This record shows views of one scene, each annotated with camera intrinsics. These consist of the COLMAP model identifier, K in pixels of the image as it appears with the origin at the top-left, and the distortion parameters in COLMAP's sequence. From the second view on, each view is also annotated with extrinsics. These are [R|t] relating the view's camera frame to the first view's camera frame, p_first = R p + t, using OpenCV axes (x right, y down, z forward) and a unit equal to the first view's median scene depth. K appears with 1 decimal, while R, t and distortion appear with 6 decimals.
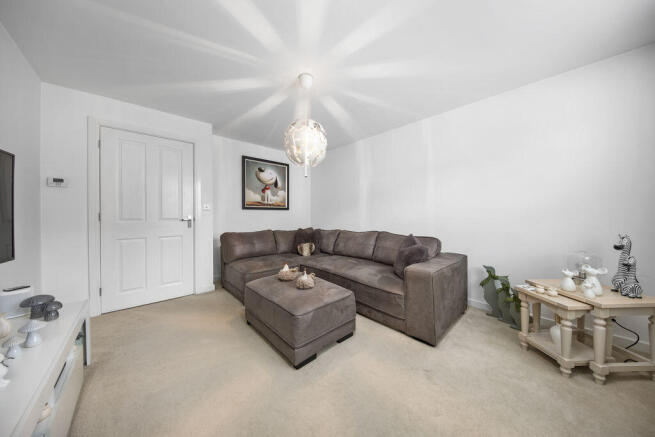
lens RADIAL K [[216.4, 0, 326.7], [0, 216.4, 216.4], [0, 0, 1]] dist [0.001377, 0.000036]
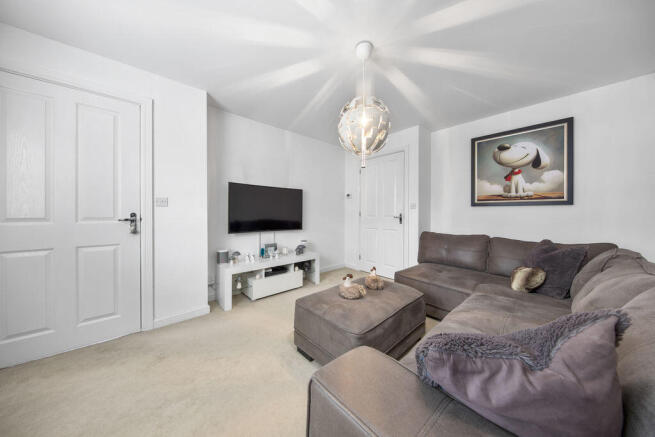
lens RADIAL K [[210.5, 0, 326.3], [0, 210.5, 213.3], [0, 0, 1]] dist [-0.000398, -0.000023]
pose [[0.004868, 0.005742, -0.999972, 0.358799], [-0.008909, 0.999944, 0.005698, -0.005703], [0.999948, 0.008881, 0.004919, 0.430856]]
